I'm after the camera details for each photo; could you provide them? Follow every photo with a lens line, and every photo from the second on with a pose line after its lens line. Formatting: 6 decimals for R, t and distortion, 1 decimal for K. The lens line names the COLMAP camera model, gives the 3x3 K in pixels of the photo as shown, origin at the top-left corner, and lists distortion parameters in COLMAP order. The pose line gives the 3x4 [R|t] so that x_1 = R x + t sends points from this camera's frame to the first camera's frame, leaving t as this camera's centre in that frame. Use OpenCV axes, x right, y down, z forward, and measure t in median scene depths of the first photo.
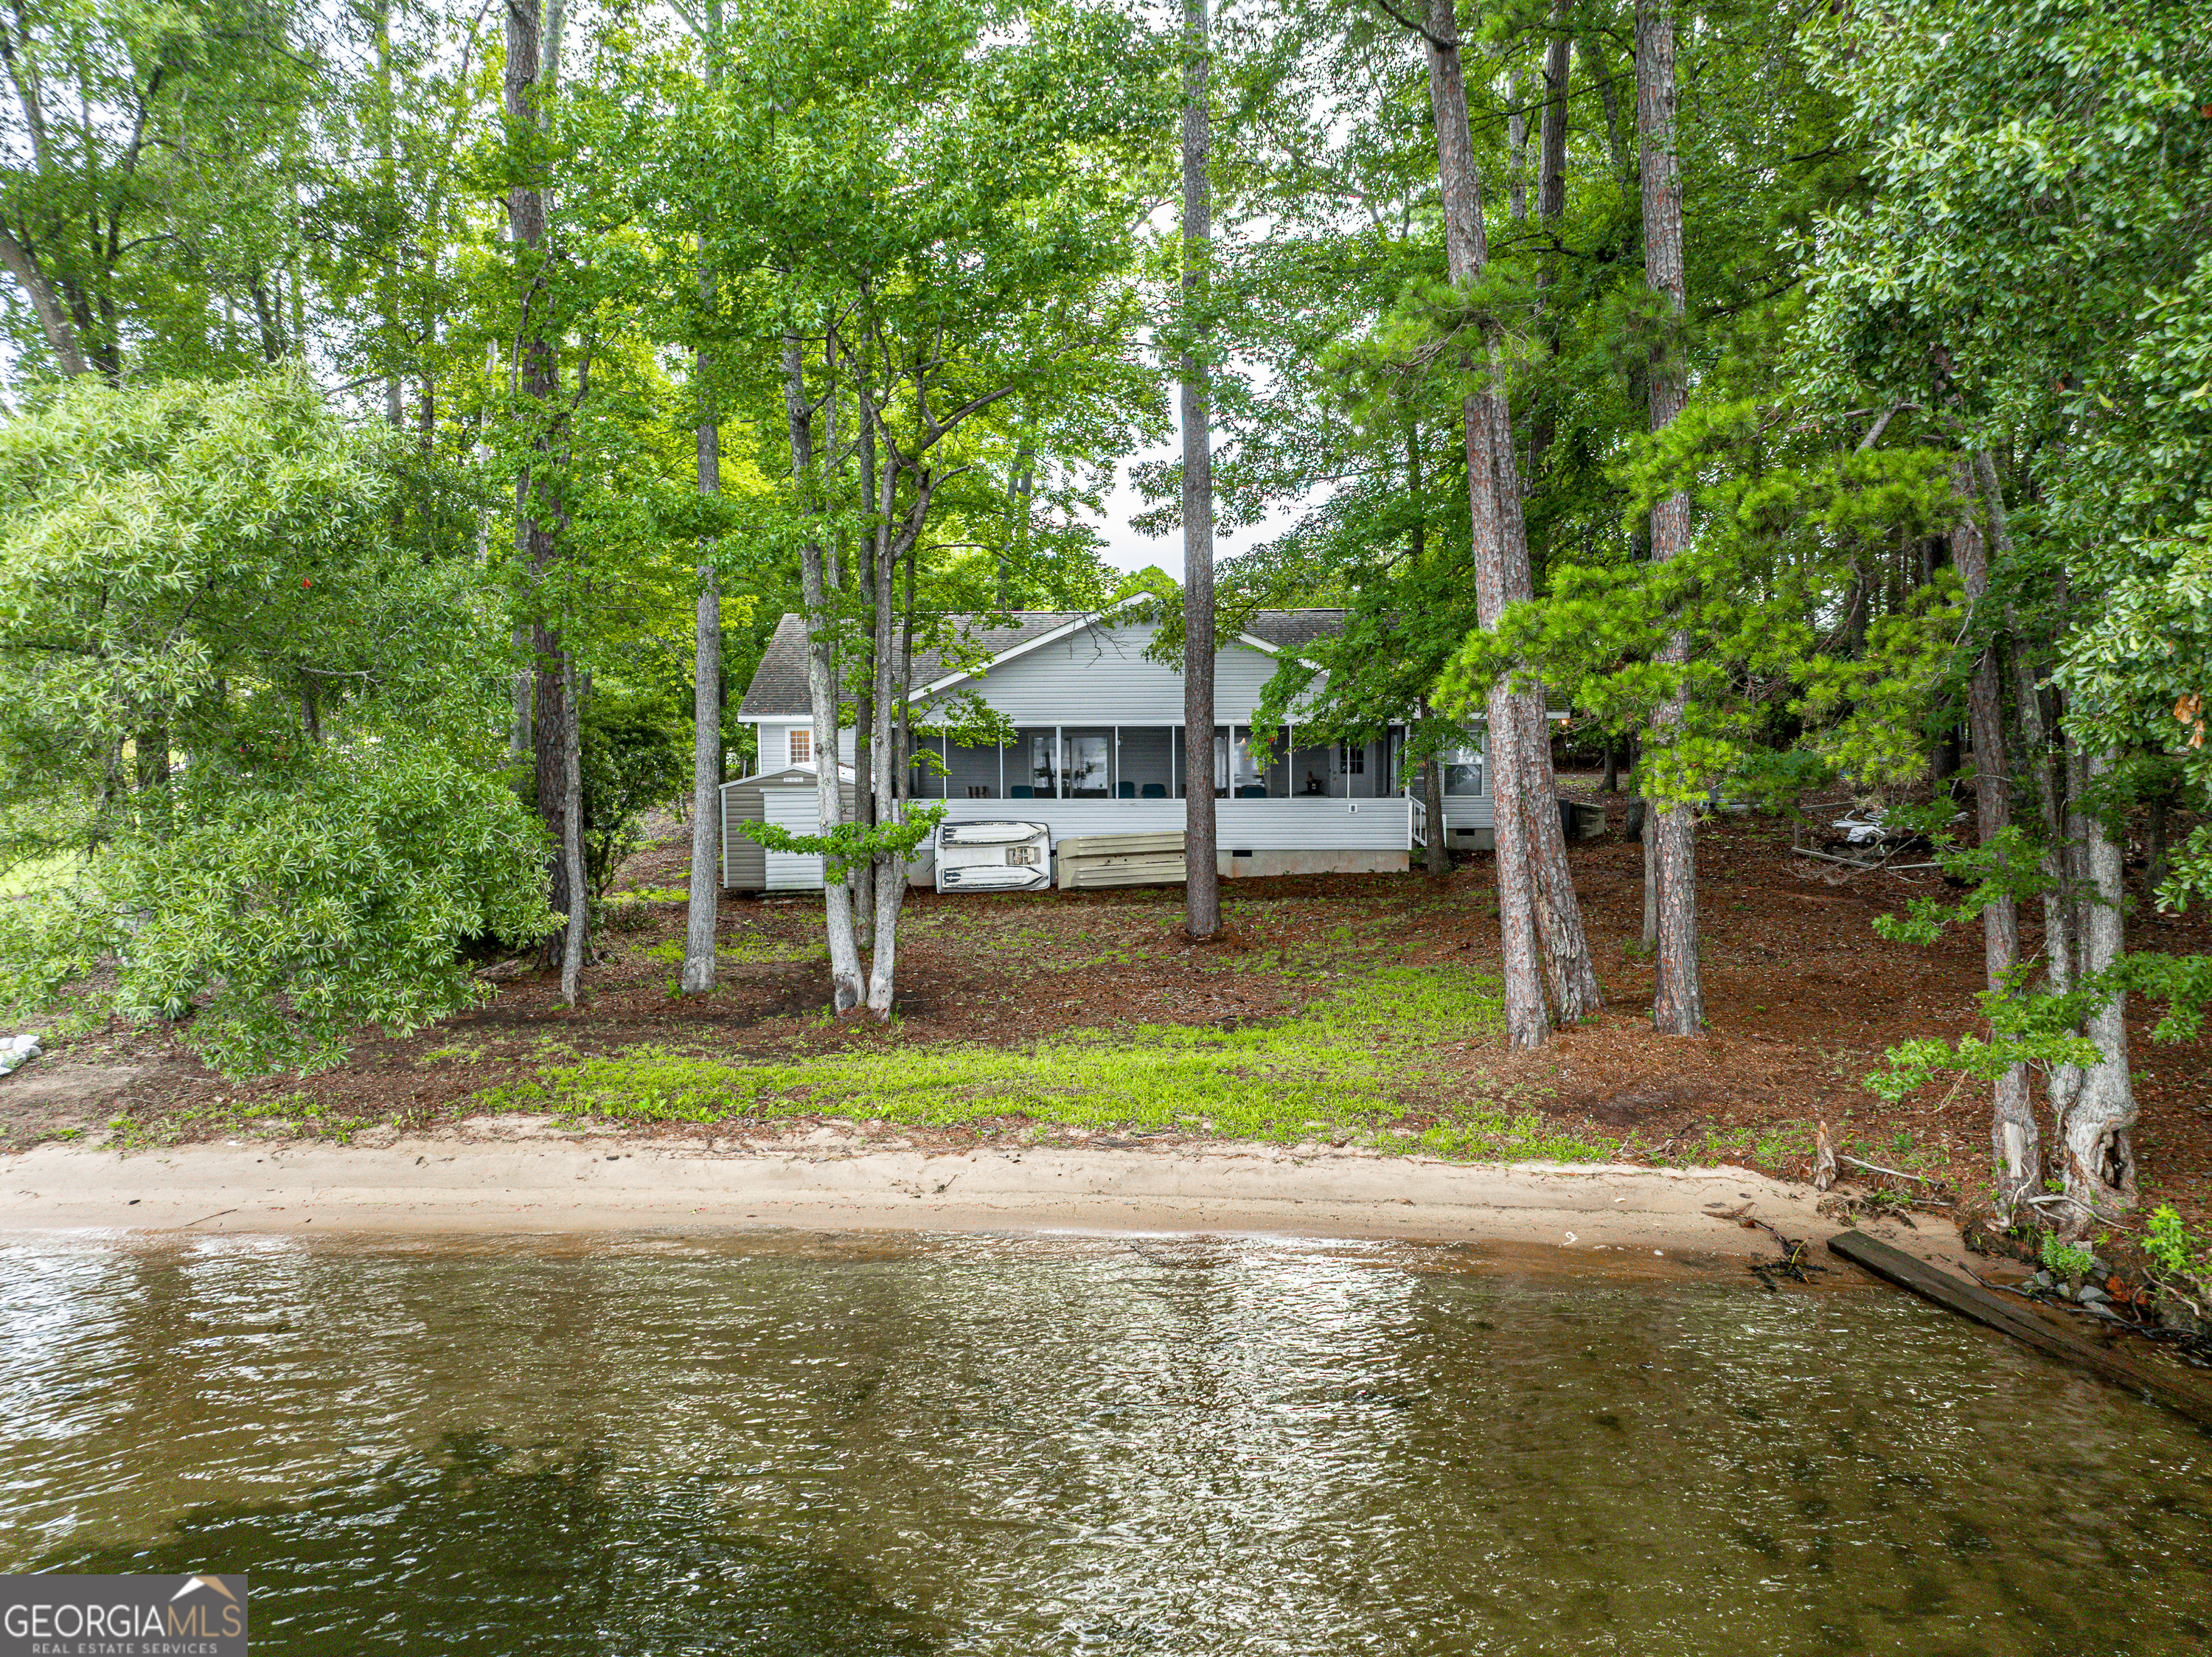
lens RADIAL K [[1551.4, 0, 1106.0], [0, 1551.4, 828.5], [0, 0, 1]] dist [-0.040308, 0.007881]
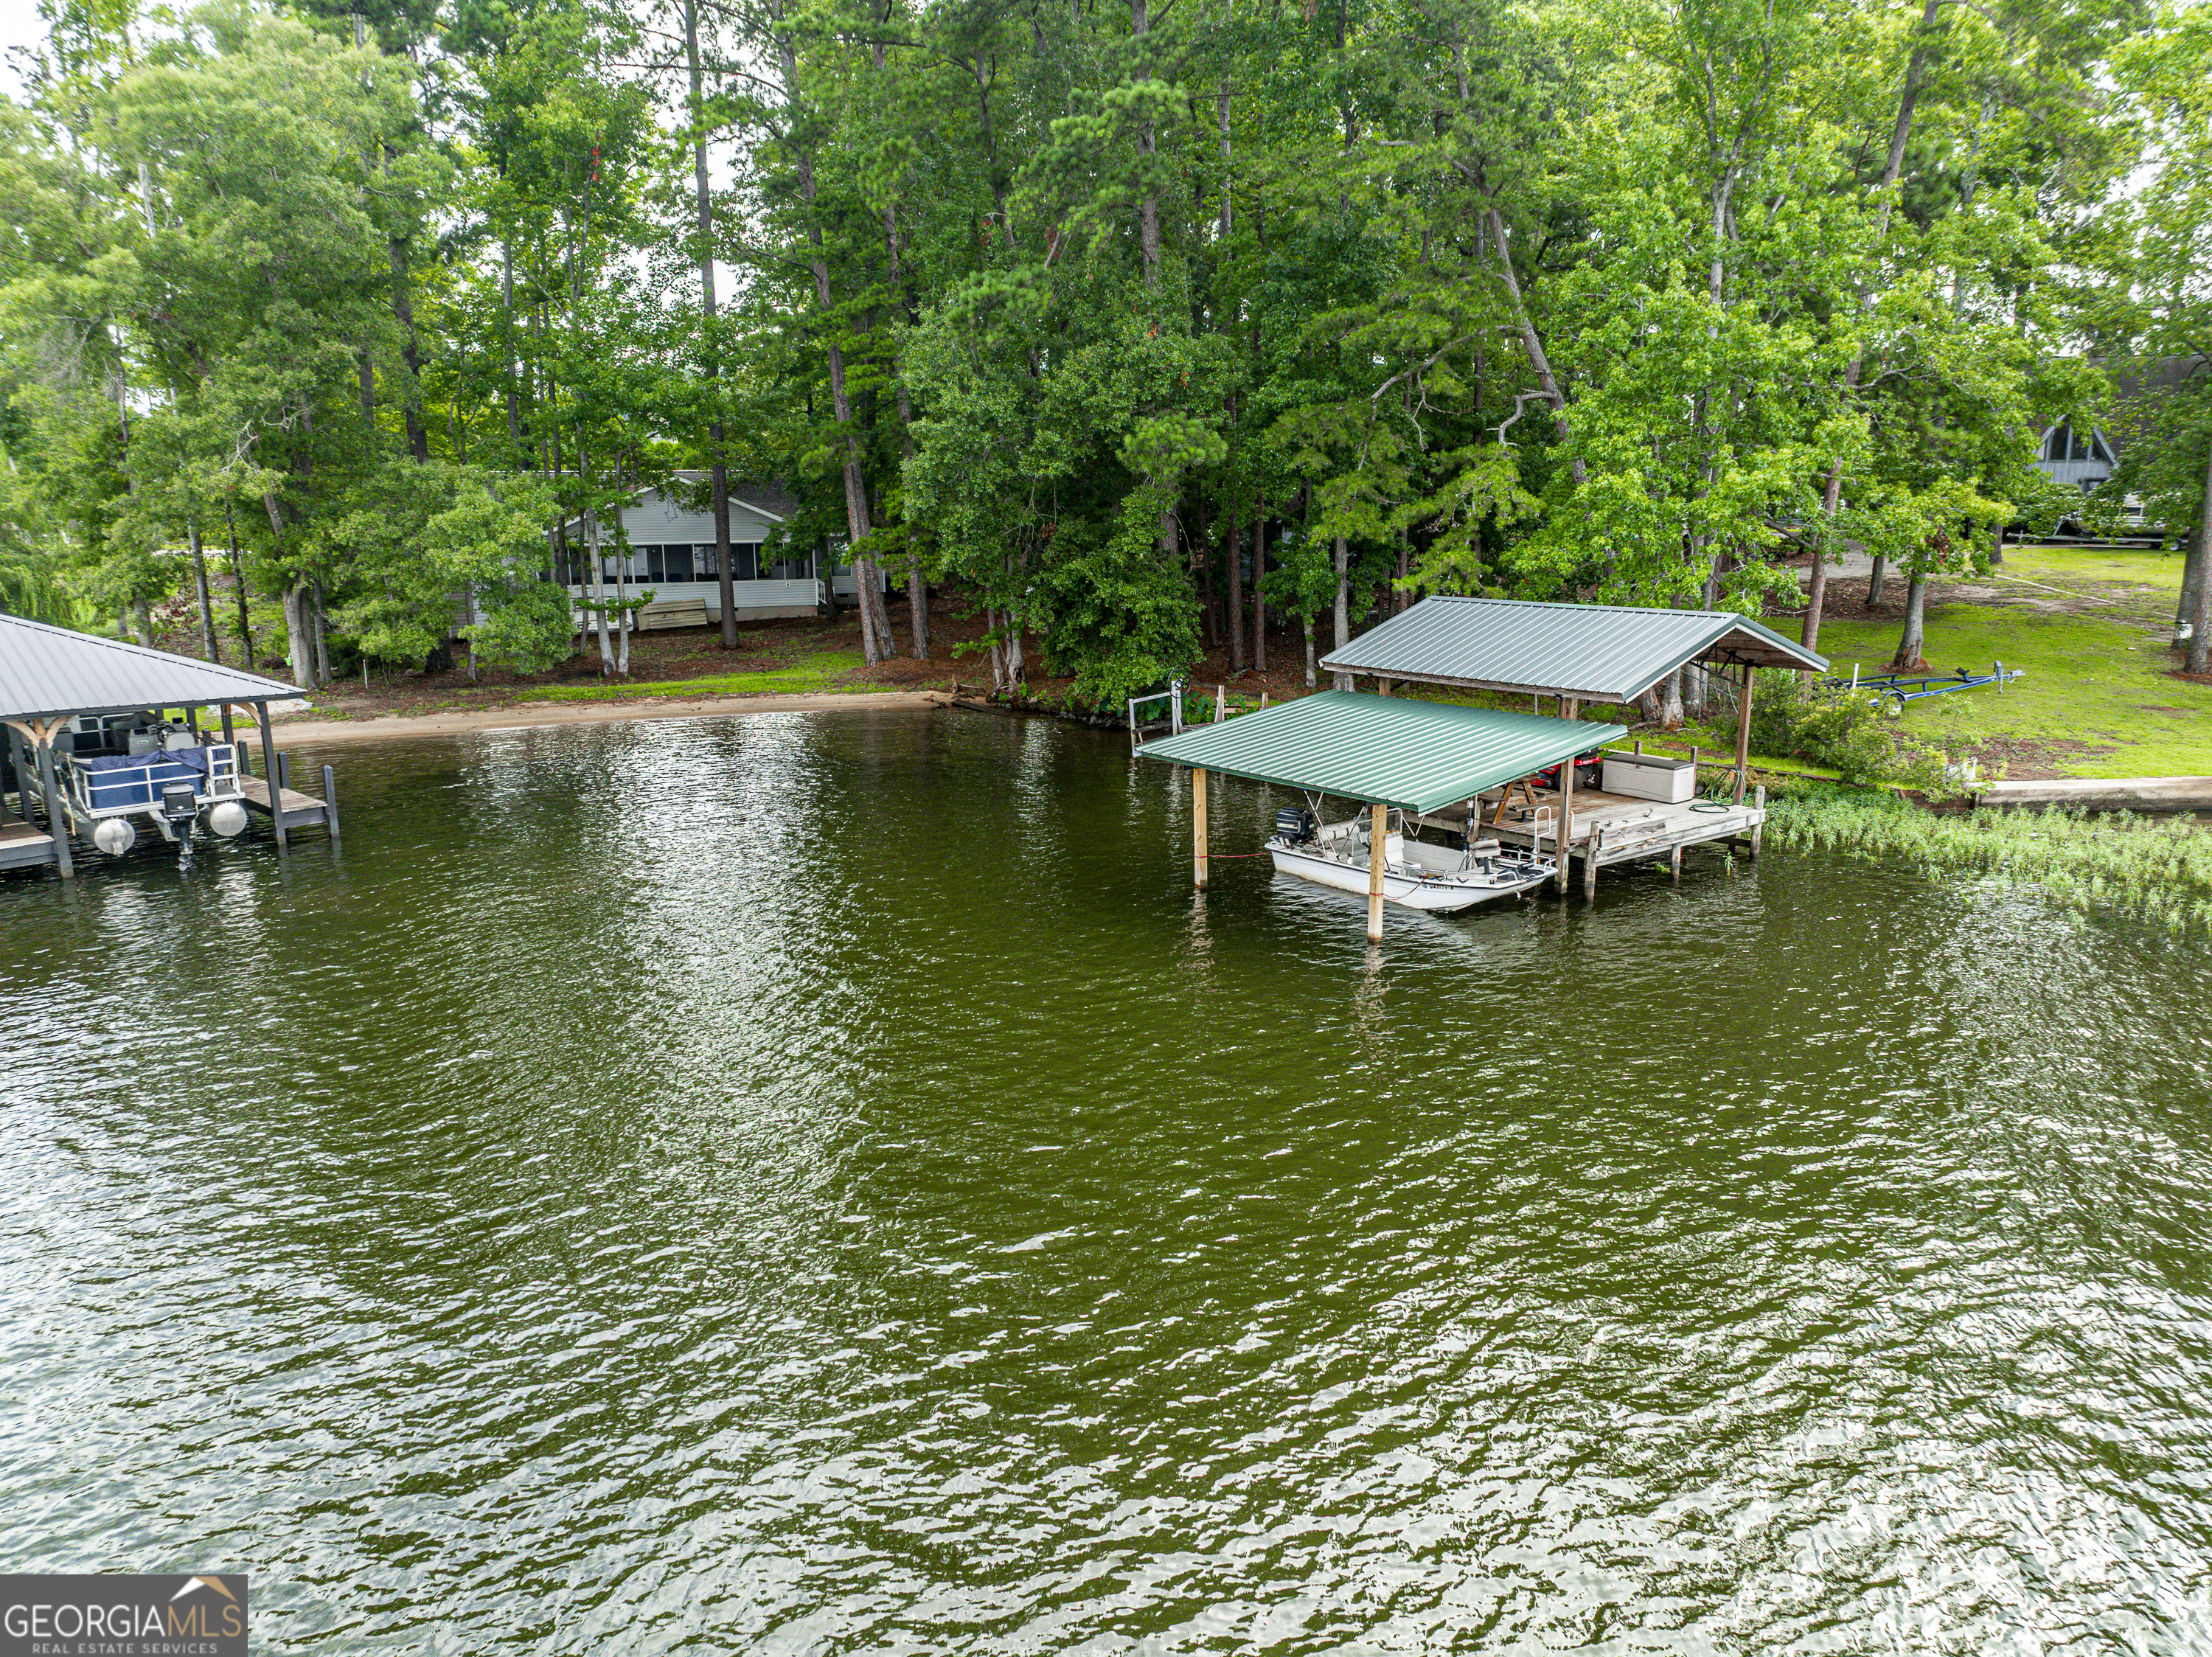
lens RADIAL K [[1551.4, 0, 1106.0], [0, 1551.4, 828.5], [0, 0, 1]] dist [-0.040308, 0.007881]
pose [[0.918083, -0.090028, 0.386030, -0.412779], [0.029384, 0.986644, 0.160218, -0.015889], [-0.395299, -0.135750, 0.908466, -1.609625]]
